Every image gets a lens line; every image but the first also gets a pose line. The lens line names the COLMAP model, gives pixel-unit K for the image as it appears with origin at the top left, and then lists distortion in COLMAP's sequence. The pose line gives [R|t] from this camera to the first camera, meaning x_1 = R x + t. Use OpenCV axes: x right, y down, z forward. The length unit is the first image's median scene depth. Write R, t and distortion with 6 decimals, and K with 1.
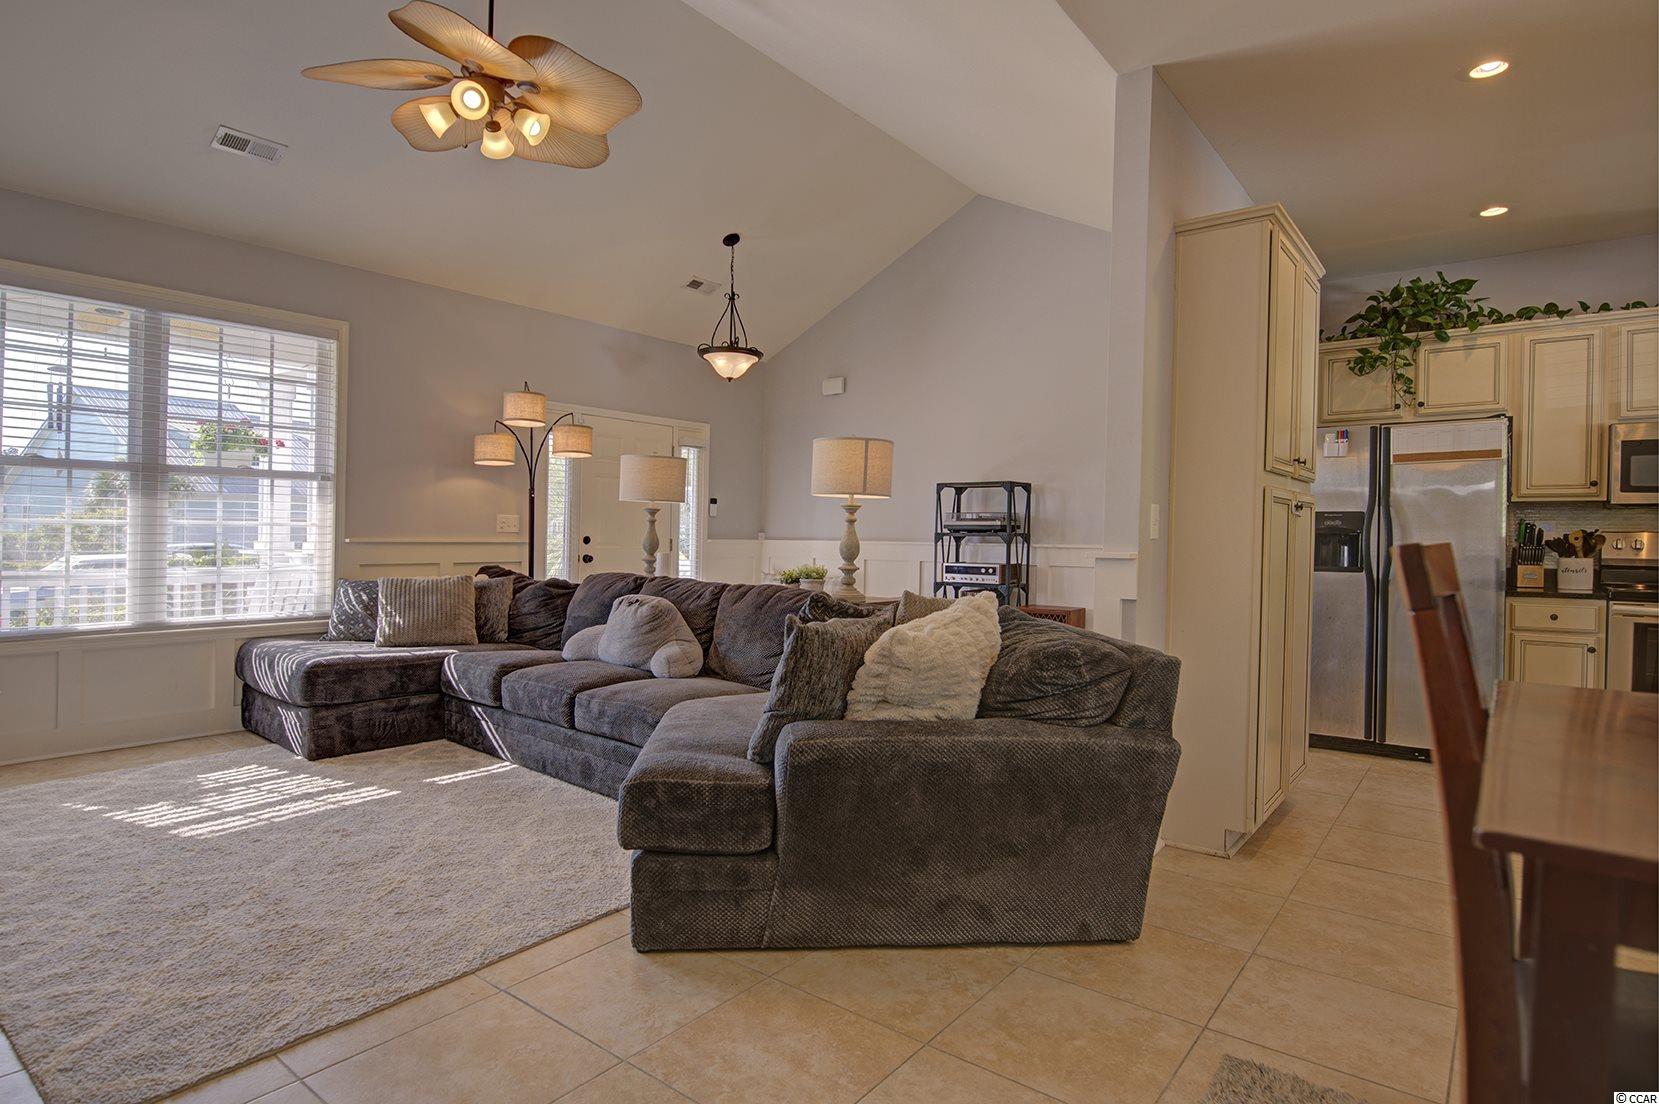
lens RADIAL K [[859.6, 0, 835.3], [0, 859.6, 552.3], [0, 0, 1]] dist [-0.016340, -0.004458]
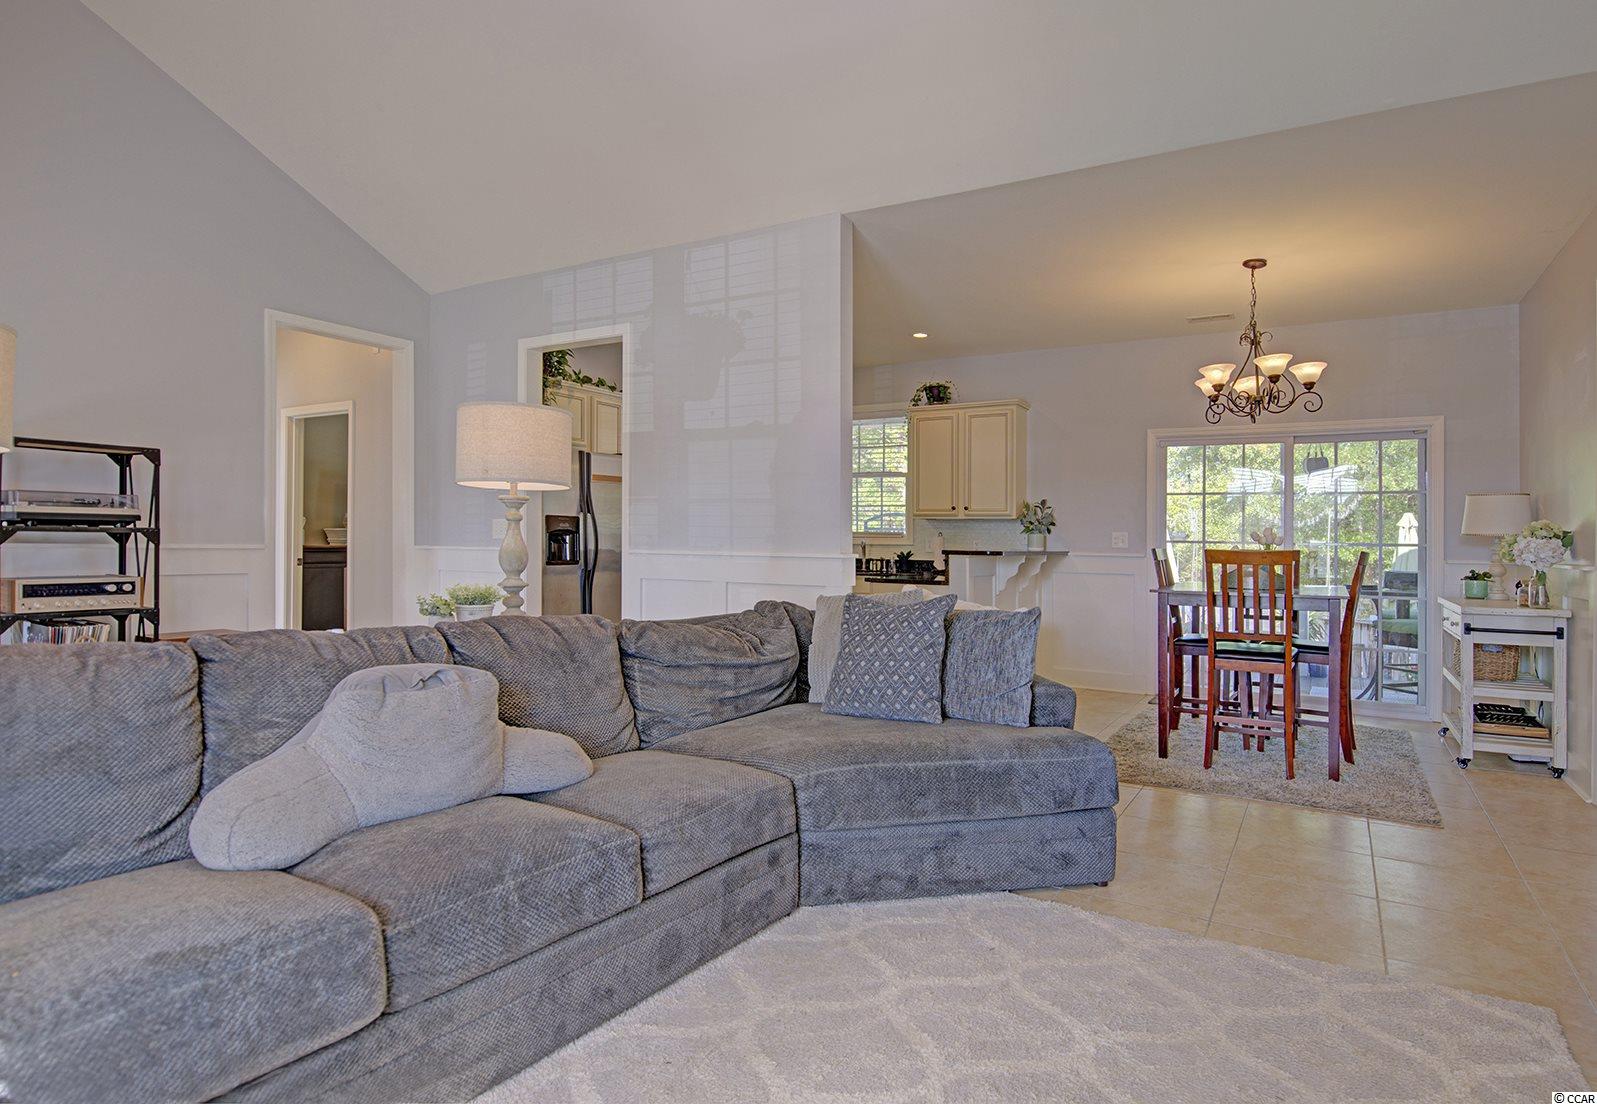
lens RADIAL K [[871.8, 0, 848.4], [0, 871.8, 539.0], [0, 0, 1]] dist [-0.000959, -0.002604]
pose [[-0.140532, -0.007701, 0.990046, -0.729324], [0.003551, 0.999959, 0.008282, -0.024226], [-0.990070, 0.004680, -0.140499, 0.790892]]
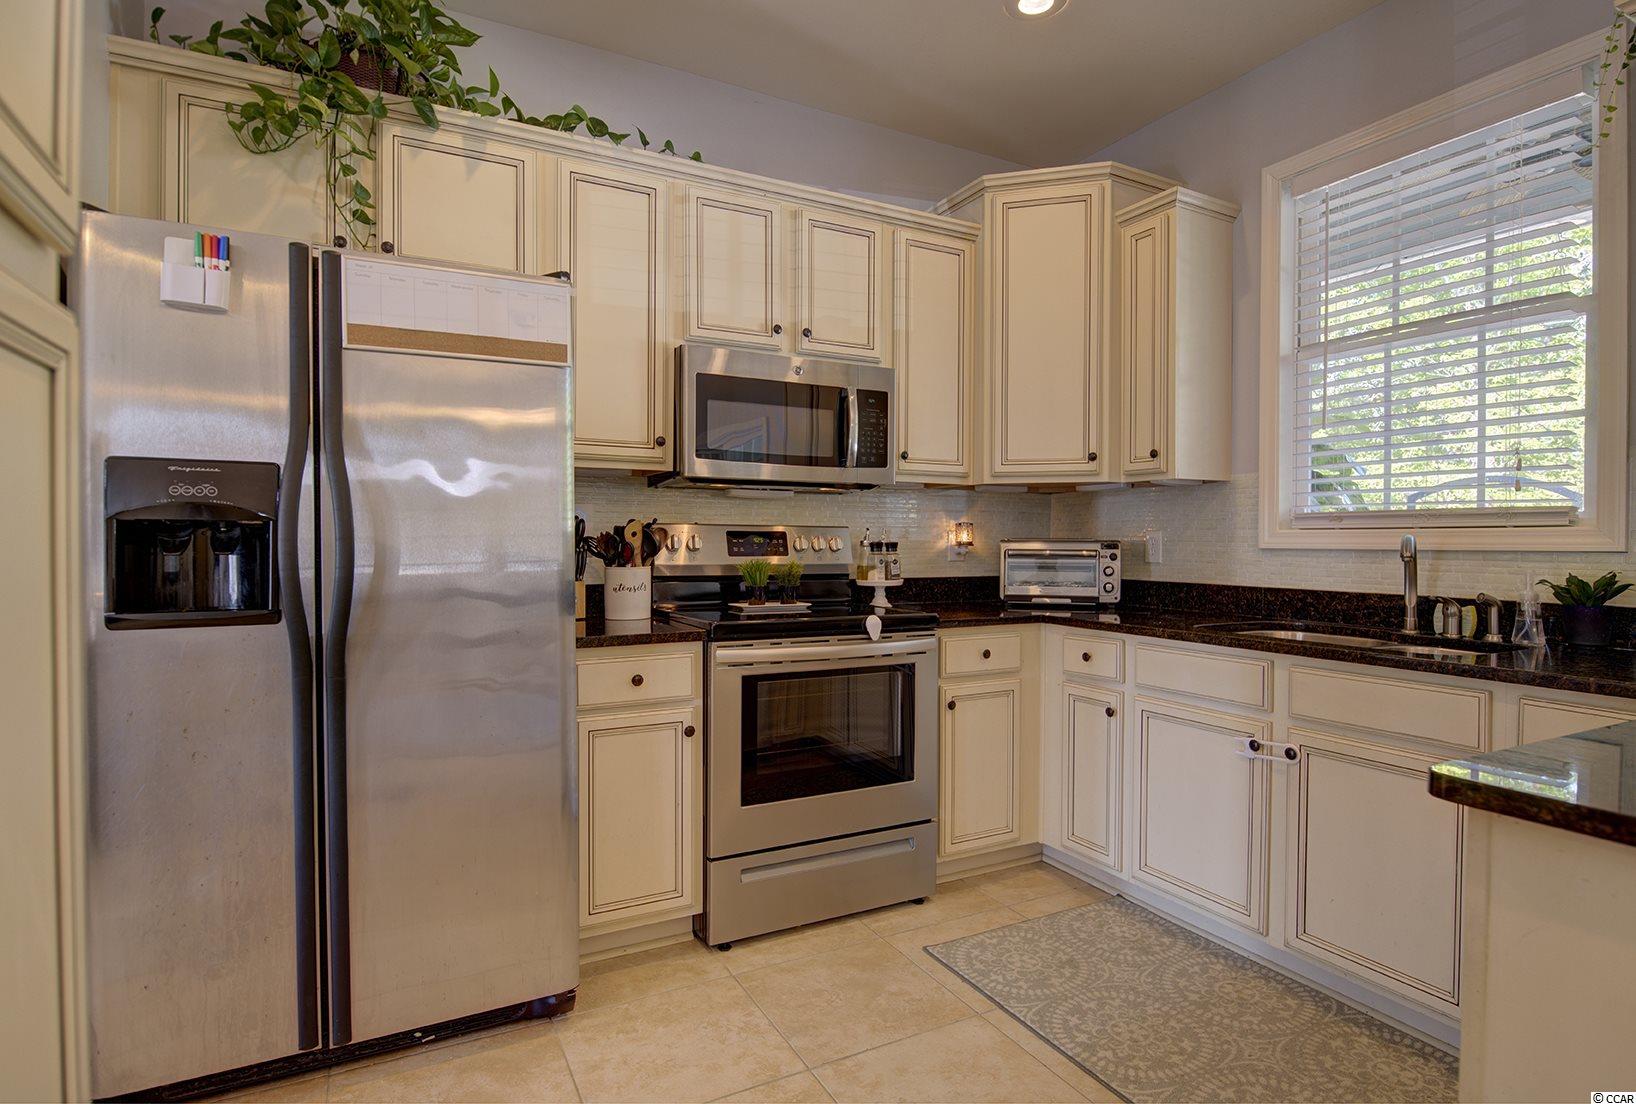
lens RADIAL K [[847.6, 0, 787.1], [0, 847.6, 556.4], [0, 0, 1]] dist [-0.016340, -0.004458]
pose [[0.419868, -0.025145, 0.907237, 0.378067], [0.014813, 0.999673, 0.020852, -0.011115], [-0.907464, 0.004684, 0.420103, 0.644867]]
